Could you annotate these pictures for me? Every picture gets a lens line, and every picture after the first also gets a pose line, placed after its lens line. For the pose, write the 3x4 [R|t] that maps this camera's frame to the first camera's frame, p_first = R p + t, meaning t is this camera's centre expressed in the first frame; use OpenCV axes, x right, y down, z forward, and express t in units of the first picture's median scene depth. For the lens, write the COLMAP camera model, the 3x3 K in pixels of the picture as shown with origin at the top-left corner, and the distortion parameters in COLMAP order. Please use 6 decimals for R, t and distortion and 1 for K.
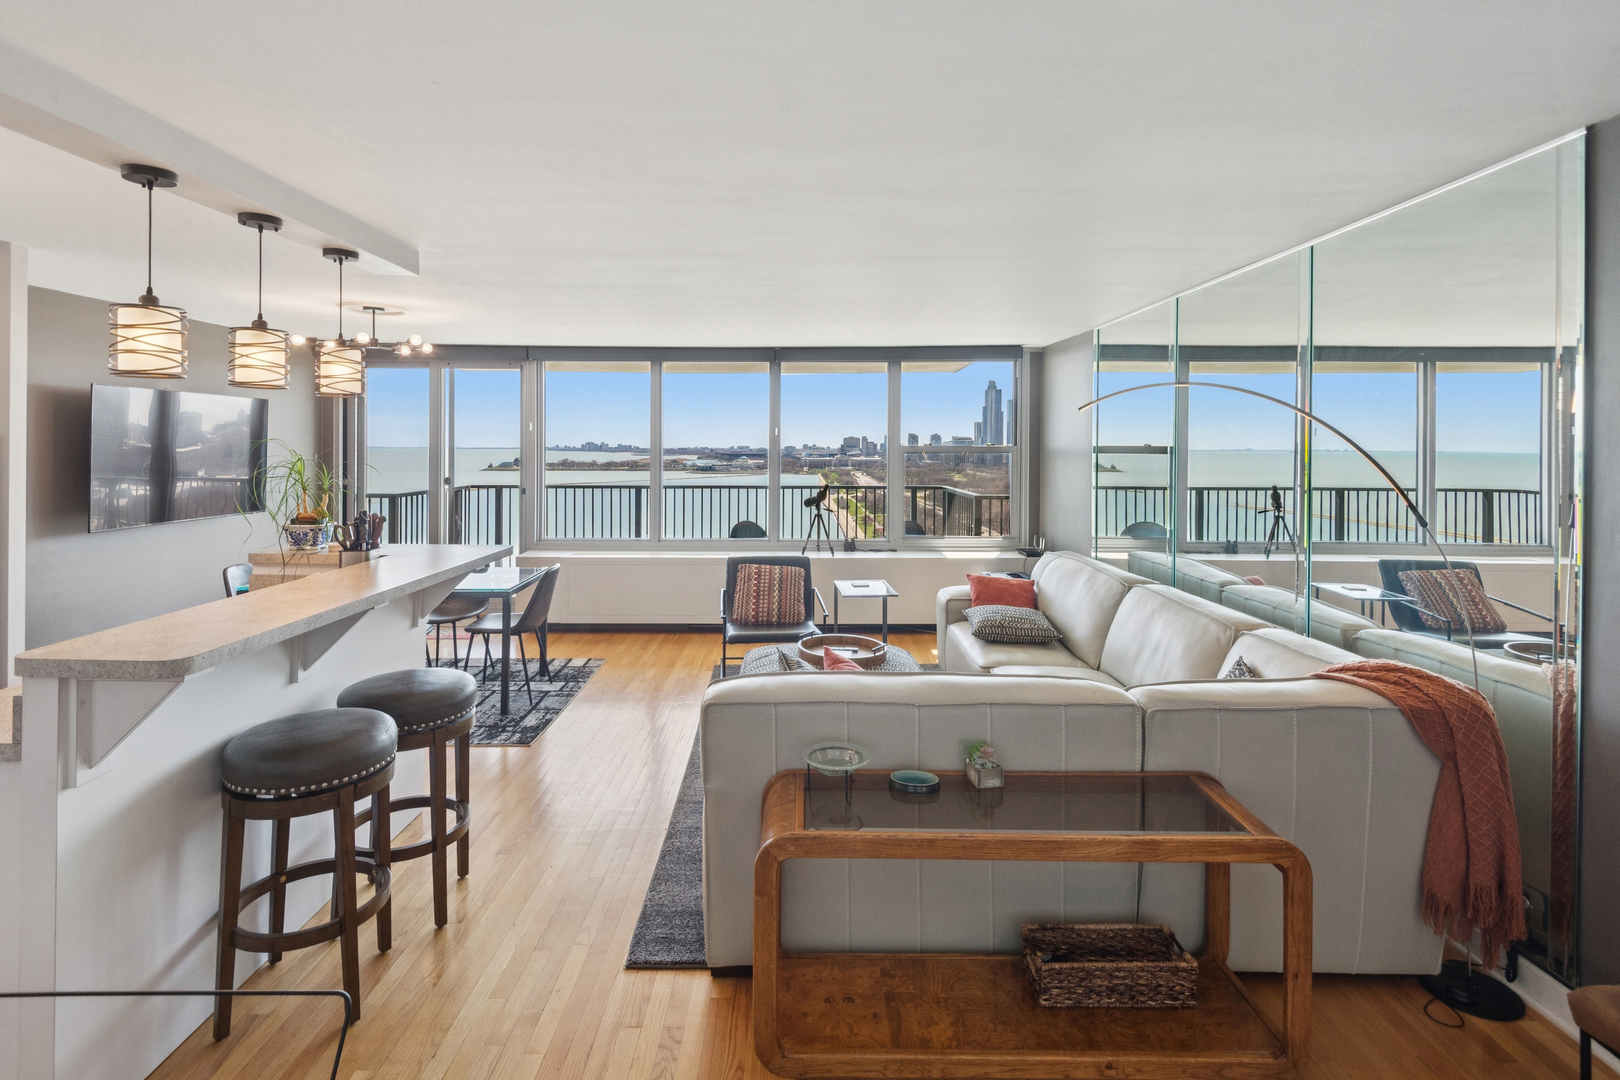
lens RADIAL K [[764.7, 0, 790.0], [0, 764.7, 448.5], [0, 0, 1]] dist [0.009251, -0.008941]
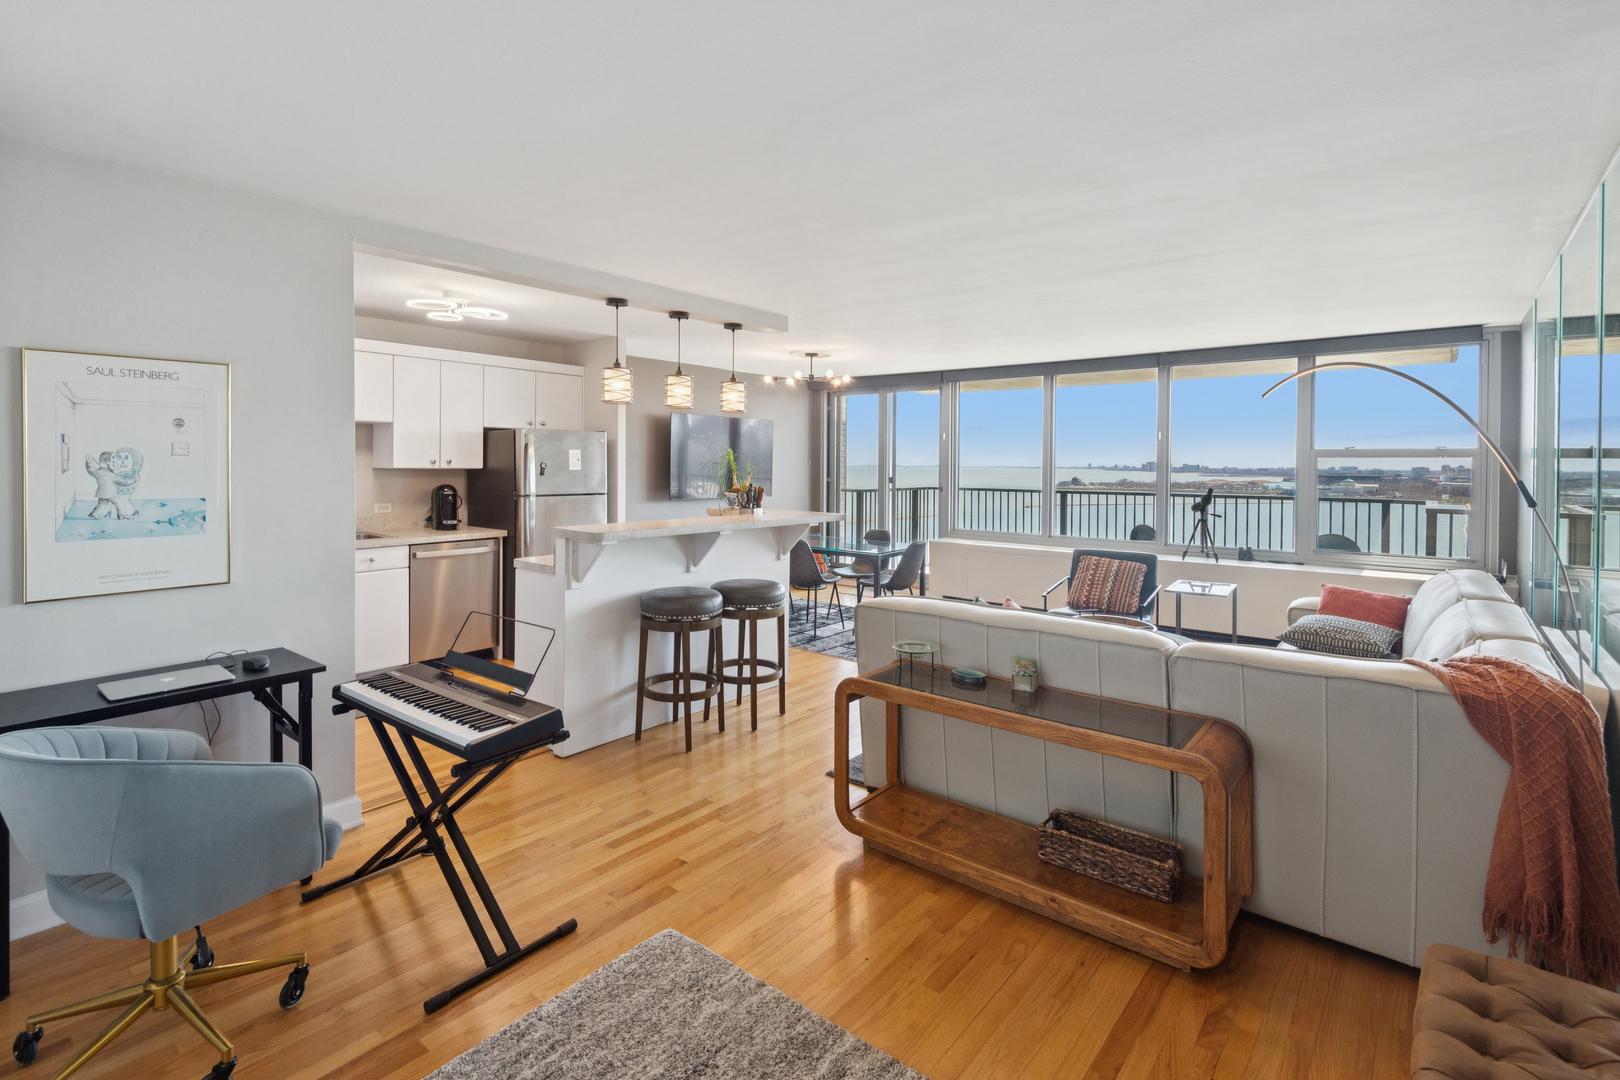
lens RADIAL K [[764.7, 0, 831.9], [0, 764.7, 477.0], [0, 0, 1]] dist [0.009251, -0.008941]
pose [[0.787545, 0.012640, -0.616128, 0.553531], [-0.006475, 0.999904, 0.012236, 0.046086], [0.616224, -0.005647, 0.787551, -0.152325]]
